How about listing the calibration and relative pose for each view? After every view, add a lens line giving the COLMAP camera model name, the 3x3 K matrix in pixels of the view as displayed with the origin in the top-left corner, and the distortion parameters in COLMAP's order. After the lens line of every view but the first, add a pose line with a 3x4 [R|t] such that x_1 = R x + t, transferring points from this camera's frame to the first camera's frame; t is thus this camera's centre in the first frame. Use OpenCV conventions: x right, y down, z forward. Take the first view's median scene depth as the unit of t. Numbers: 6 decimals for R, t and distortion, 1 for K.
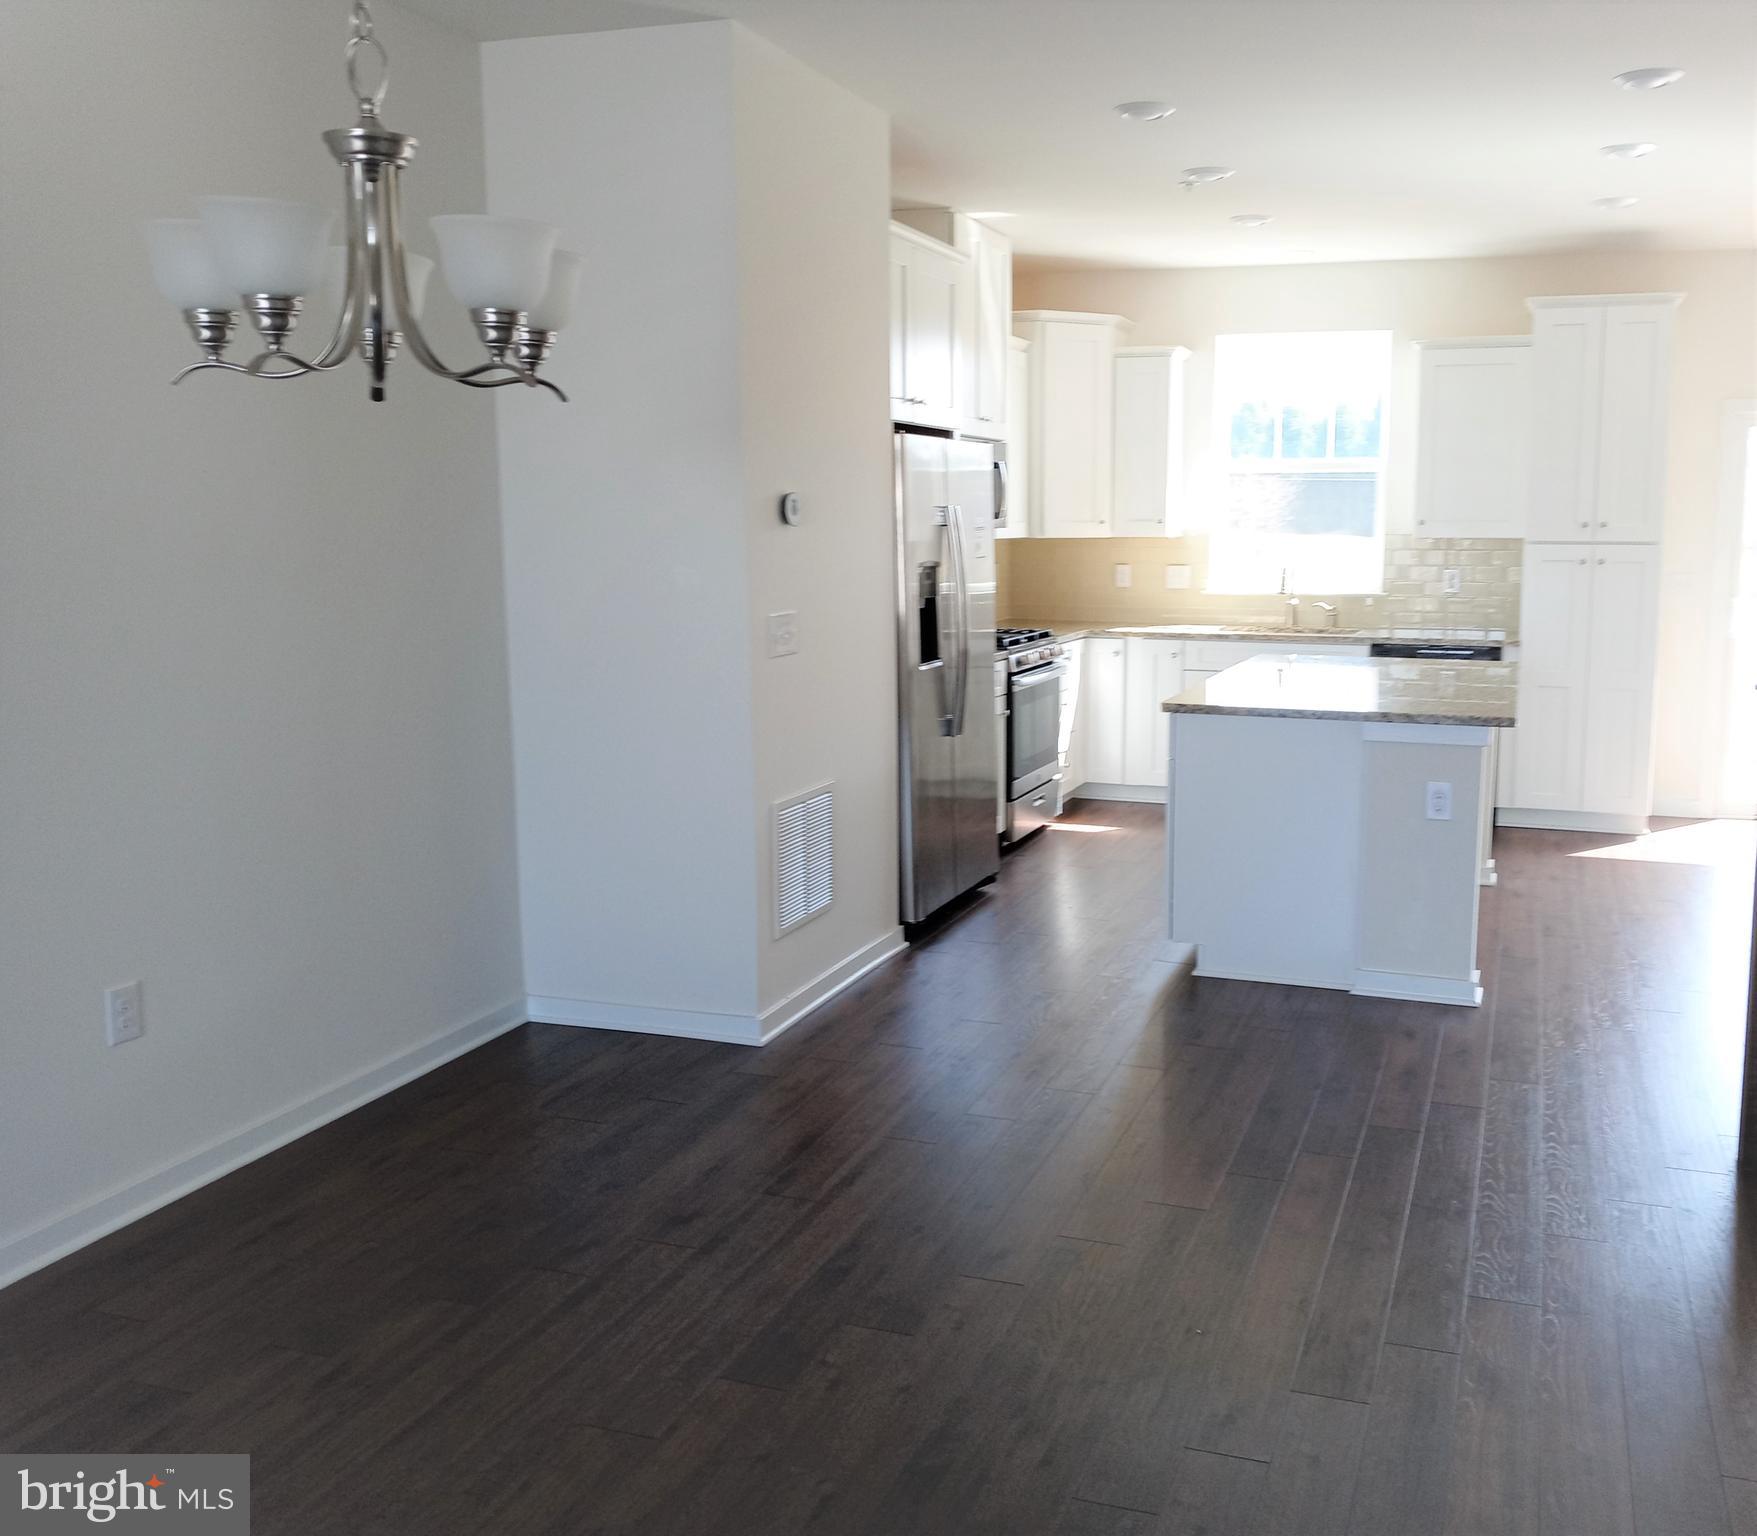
lens RADIAL K [[1616.2, 0, 1021.8], [0, 1616.2, 769.1], [0, 0, 1]] dist [0.080244, -0.005171]
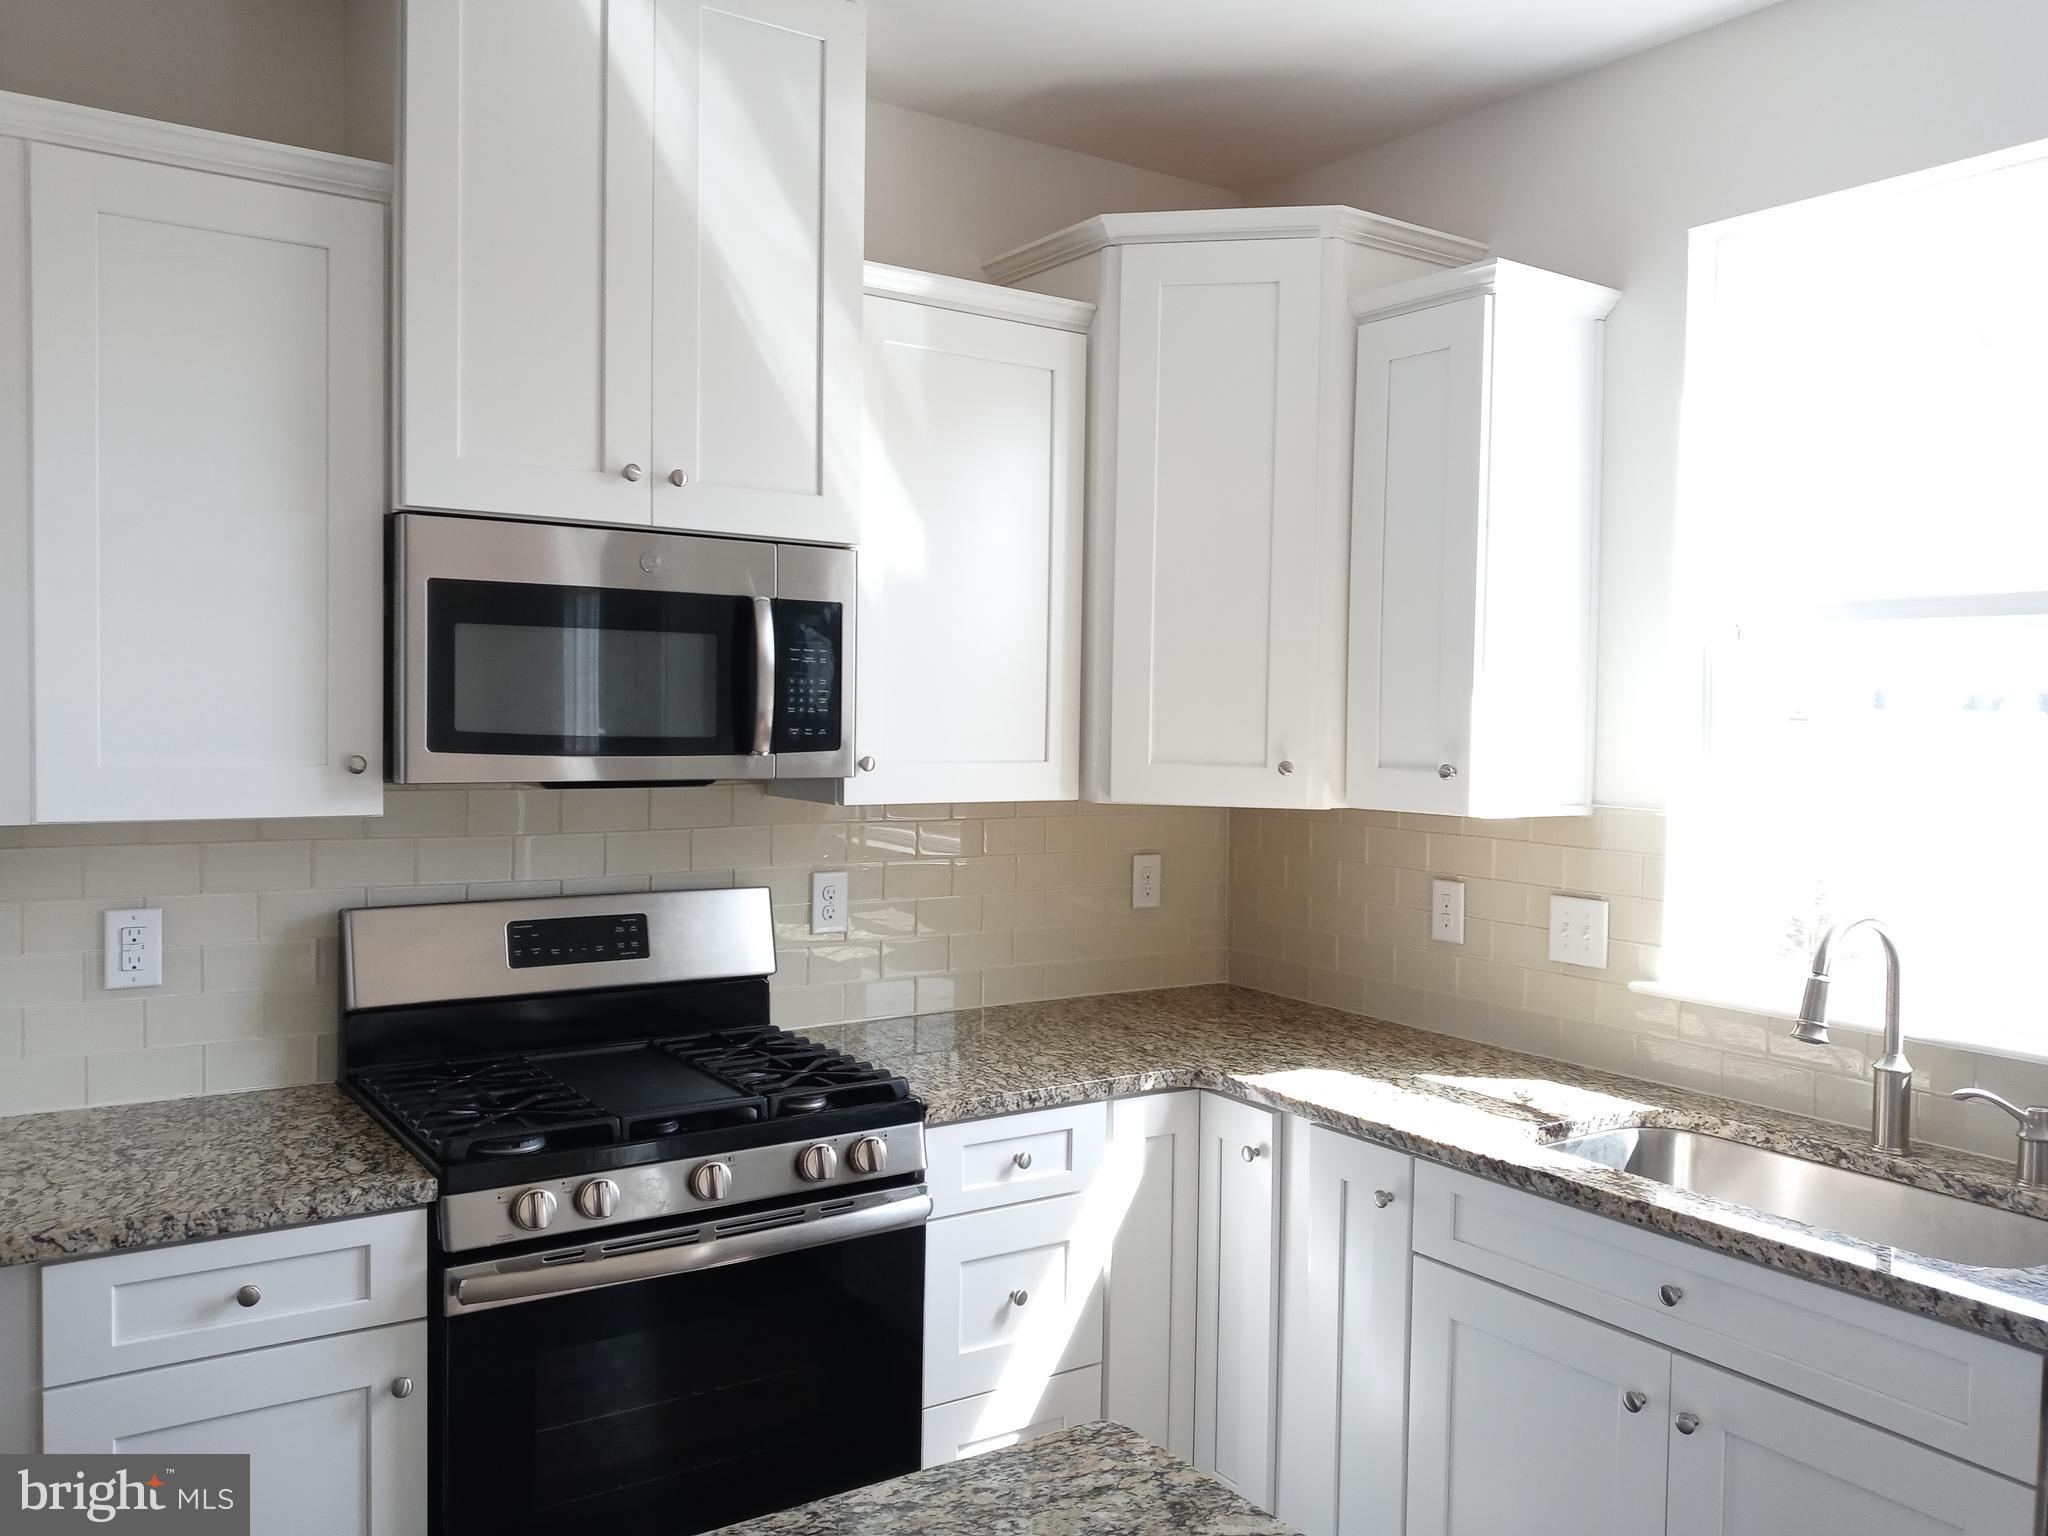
lens RADIAL K [[1618.6, 0, 1017.6], [0, 1618.6, 756.7], [0, 0, 1]] dist [0.059467, -0.104831]
pose [[0.785764, 0.027530, -0.617914, 0.231249], [-0.111700, 0.988899, -0.097984, -0.115927], [0.608357, 0.146013, 0.780116, 0.699994]]
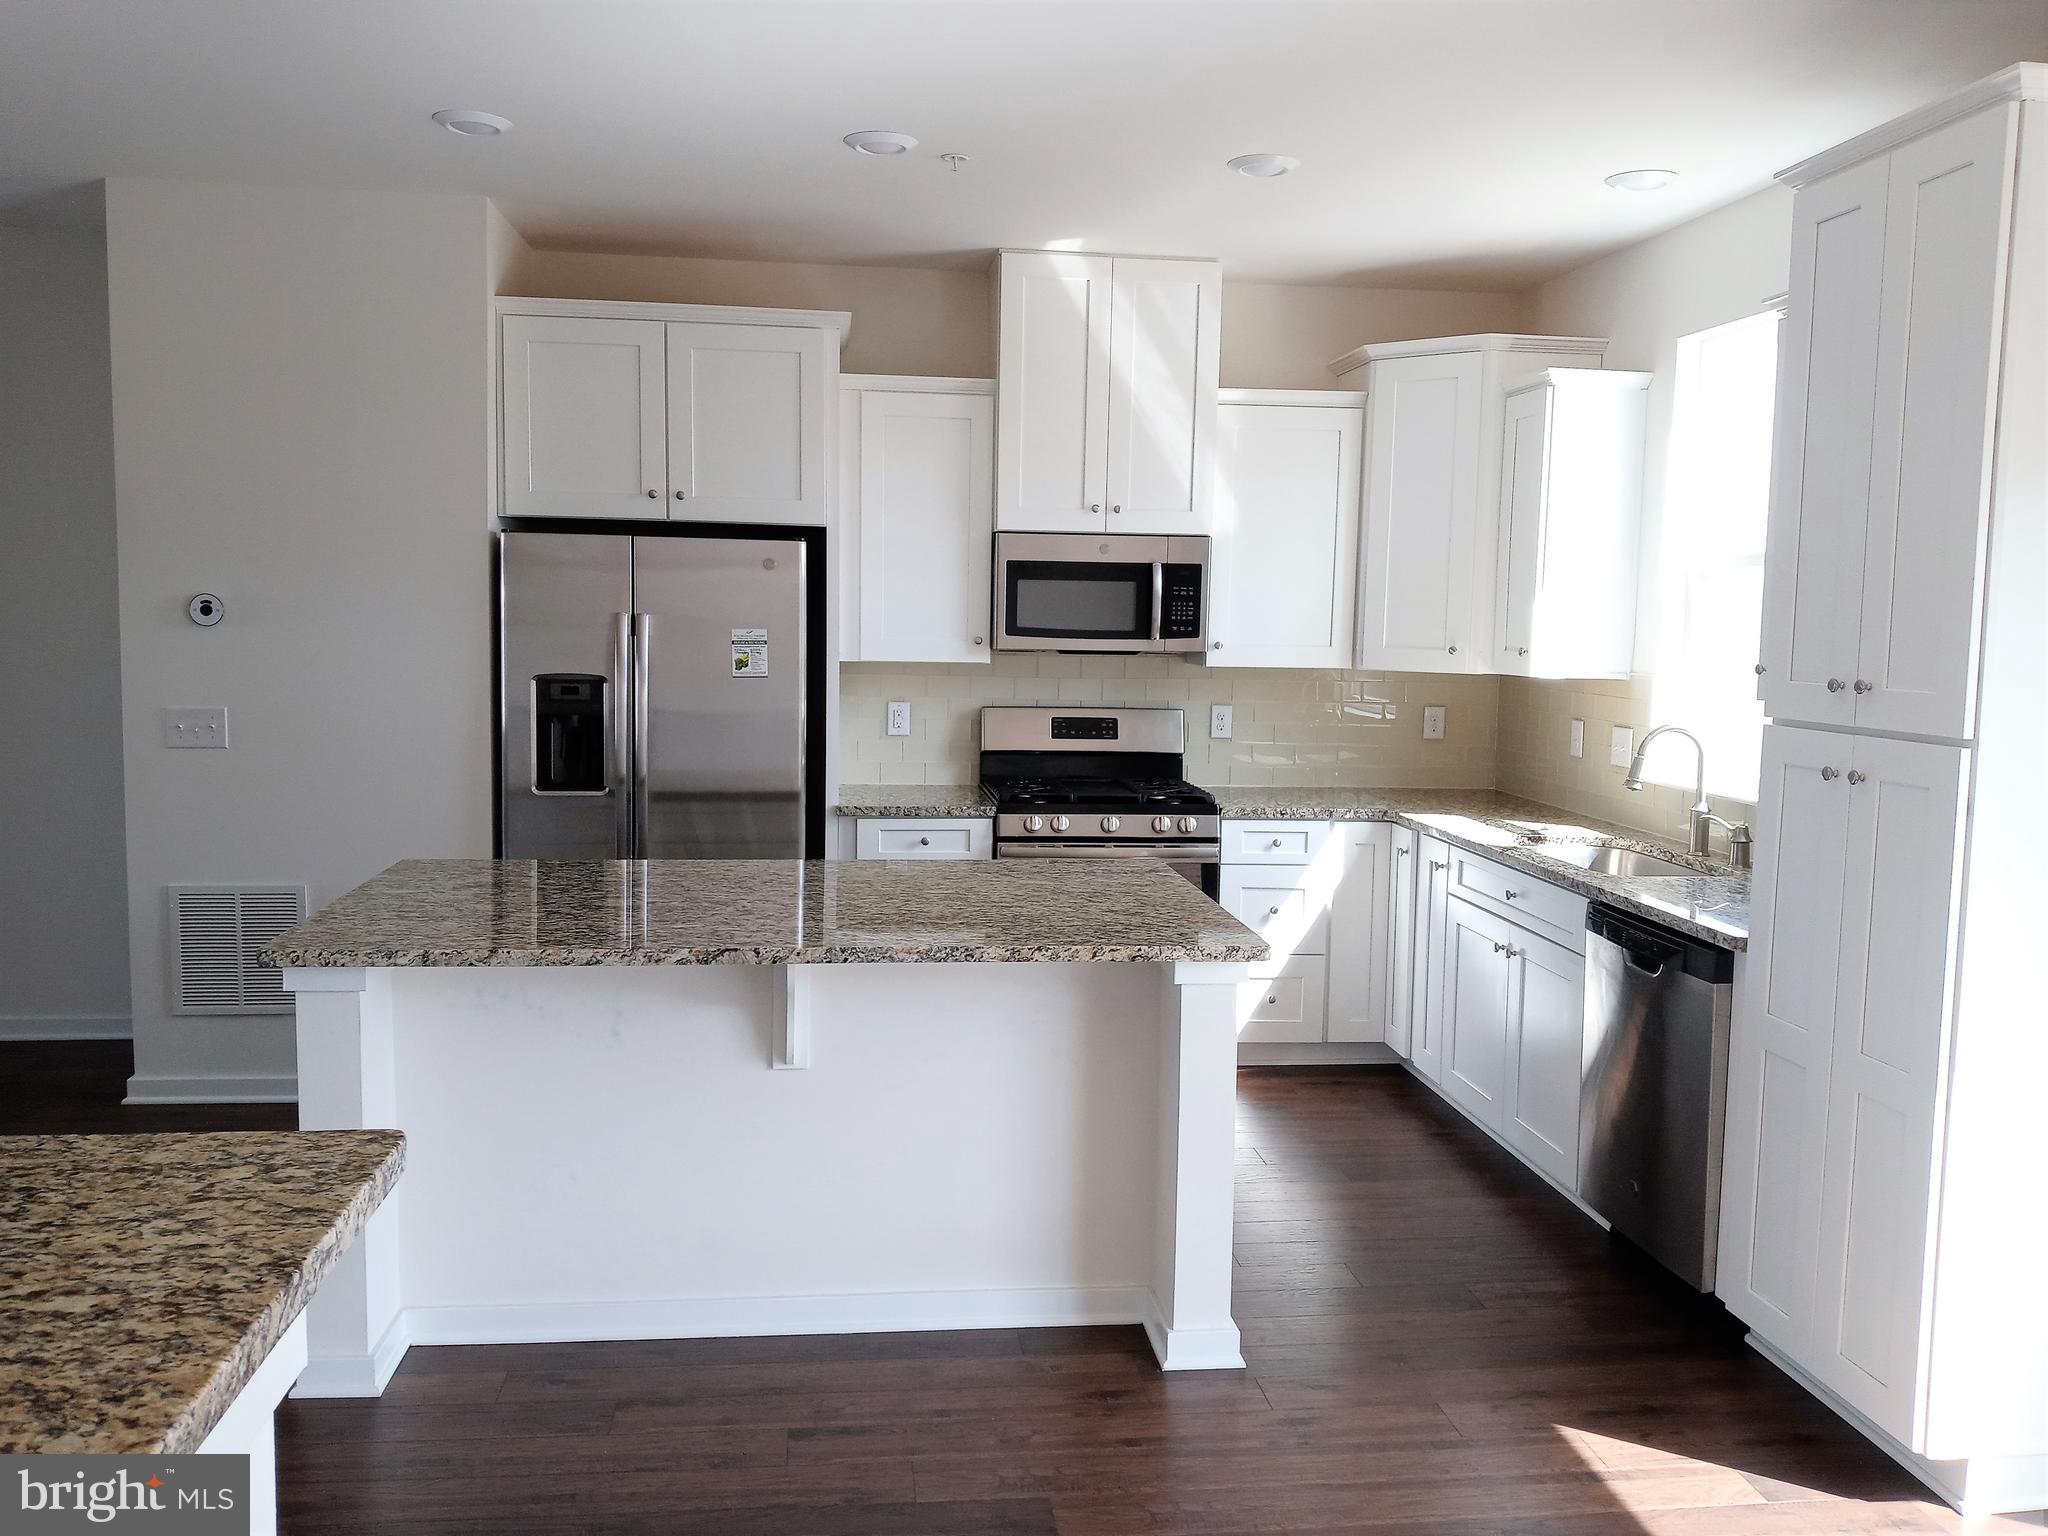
lens RADIAL K [[1612.7, 0, 1024.0], [0, 1612.7, 768.0], [0, 0, 1]] dist [0.116663, -0.198122]
pose [[0.413545, 0.092195, -0.905804, 0.587762], [-0.162911, 0.986298, 0.026011, -0.097639], [0.895791, 0.136809, 0.422898, 0.592811]]
